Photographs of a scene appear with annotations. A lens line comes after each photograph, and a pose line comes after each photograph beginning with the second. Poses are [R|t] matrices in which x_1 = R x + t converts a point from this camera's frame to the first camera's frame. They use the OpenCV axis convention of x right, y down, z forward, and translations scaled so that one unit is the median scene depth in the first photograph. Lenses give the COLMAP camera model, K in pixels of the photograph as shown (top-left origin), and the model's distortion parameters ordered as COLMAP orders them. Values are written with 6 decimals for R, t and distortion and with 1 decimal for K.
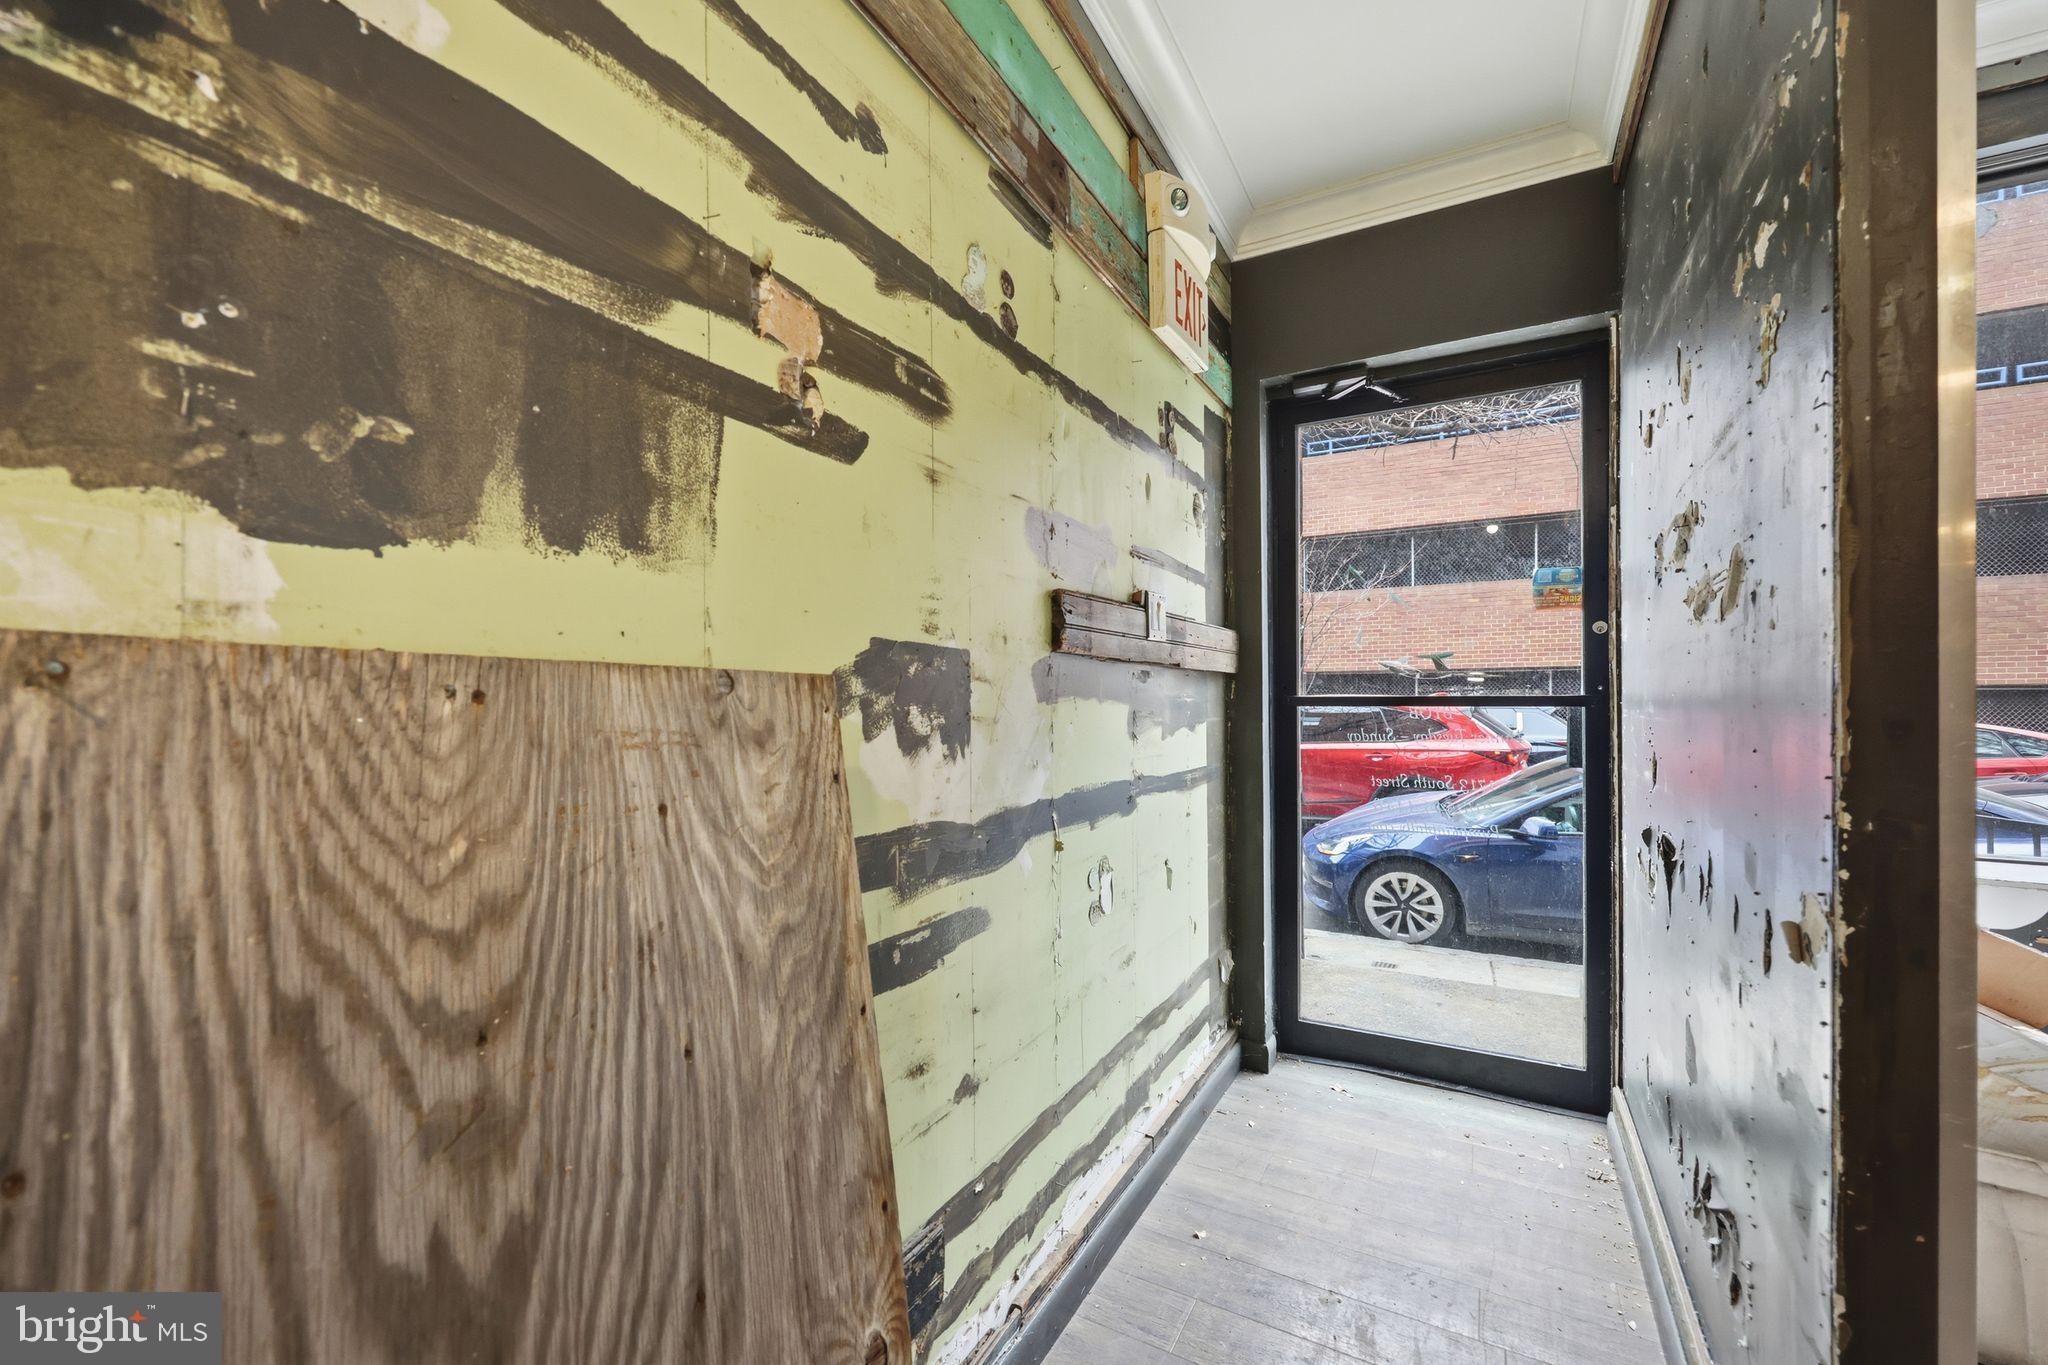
lens RADIAL K [[832.1, 0, 1017.8], [0, 832.1, 691.9], [0, 0, 1]] dist [-0.000168, 0.000071]
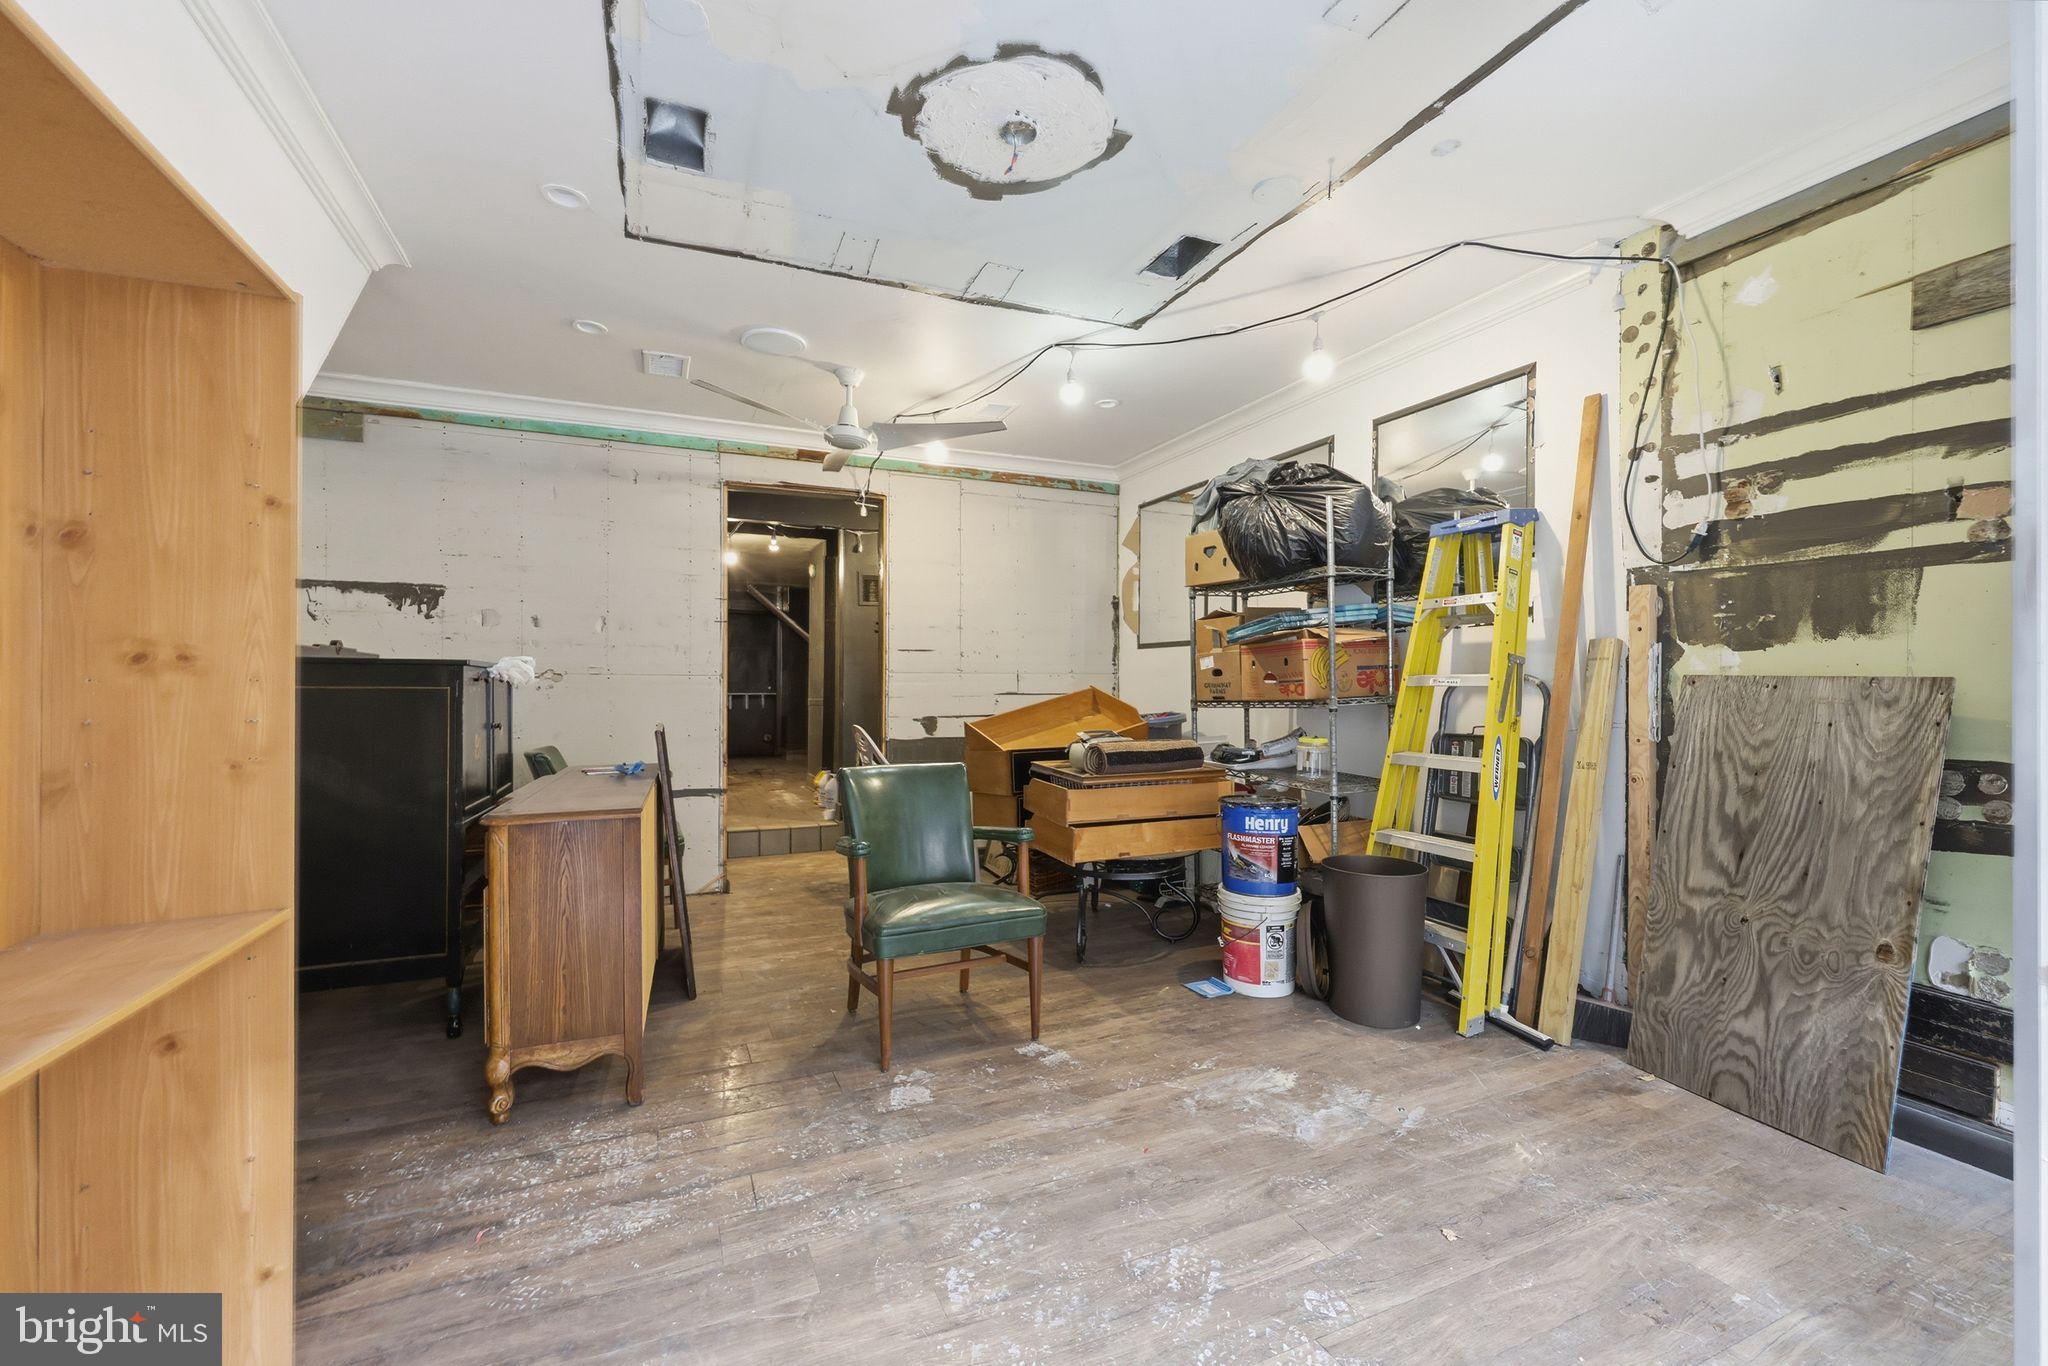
lens RADIAL K [[832.1, 0, 1012.2], [0, 832.1, 691.1], [0, 0, 1]] dist [-0.000168, 0.000071]
pose [[-0.595780, -0.002055, -0.803145, 3.943033], [-0.002136, 0.999997, -0.000975, 0.030957], [0.803145, 0.001134, -0.595783, 0.437870]]
